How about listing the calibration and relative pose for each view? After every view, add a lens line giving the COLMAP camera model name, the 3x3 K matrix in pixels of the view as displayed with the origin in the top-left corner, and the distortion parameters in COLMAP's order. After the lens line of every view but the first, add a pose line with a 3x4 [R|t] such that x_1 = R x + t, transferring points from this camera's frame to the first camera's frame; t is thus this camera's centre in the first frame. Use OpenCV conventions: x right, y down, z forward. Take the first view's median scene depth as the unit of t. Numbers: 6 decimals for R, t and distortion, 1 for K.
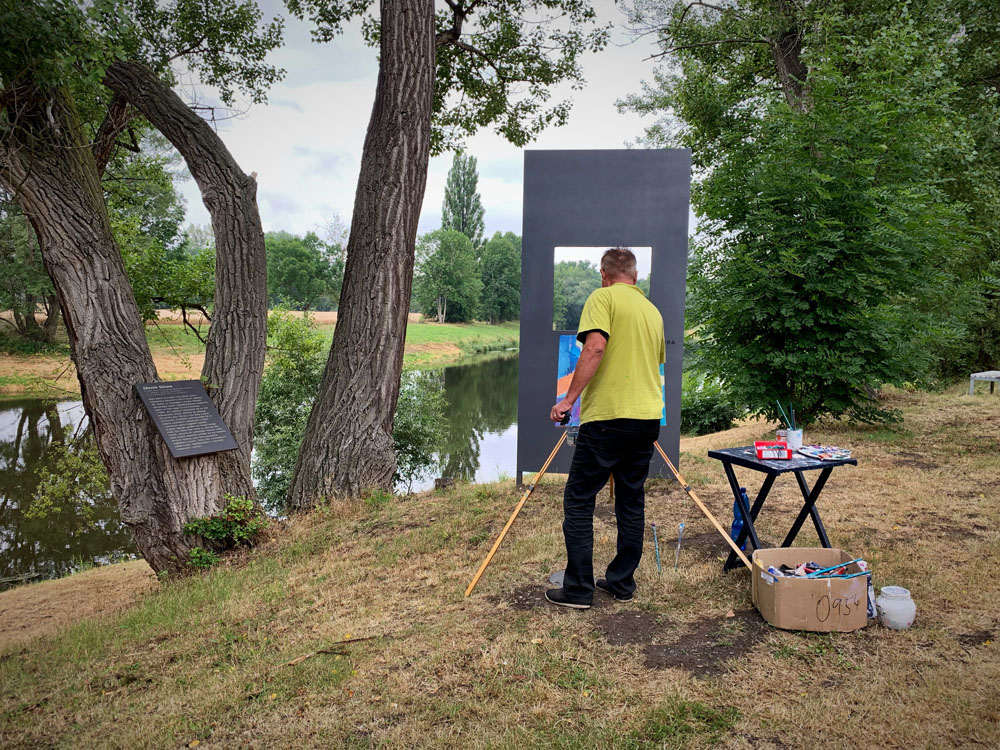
lens RADIAL K [[766.2, 0, 480.6], [0, 766.2, 377.2], [0, 0, 1]] dist [0.076179, -0.201016]
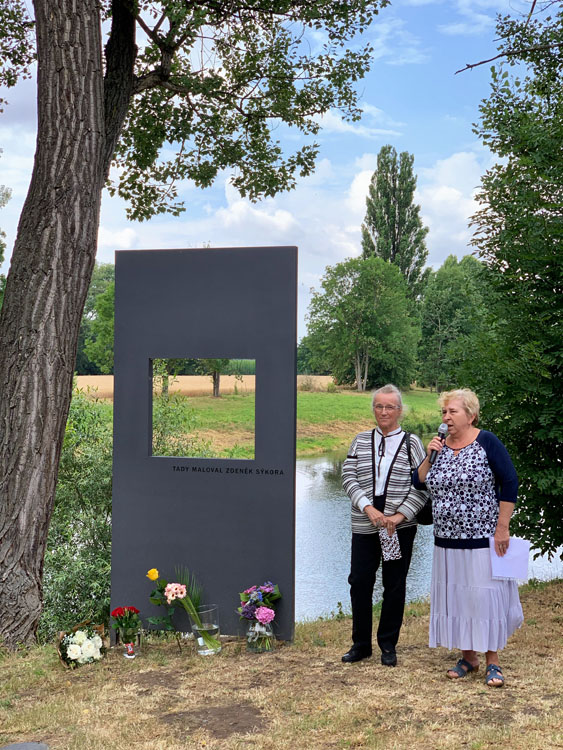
lens RADIAL K [[1146.9, 0, 295.7], [0, 1146.9, 349.6], [0, 0, 1]] dist [0.163099, -0.660851]
pose [[0.985683, -0.015368, -0.167904, 0.367870], [-0.000822, 0.995388, -0.095930, -0.044697], [0.168604, 0.094694, 0.981125, -0.182729]]
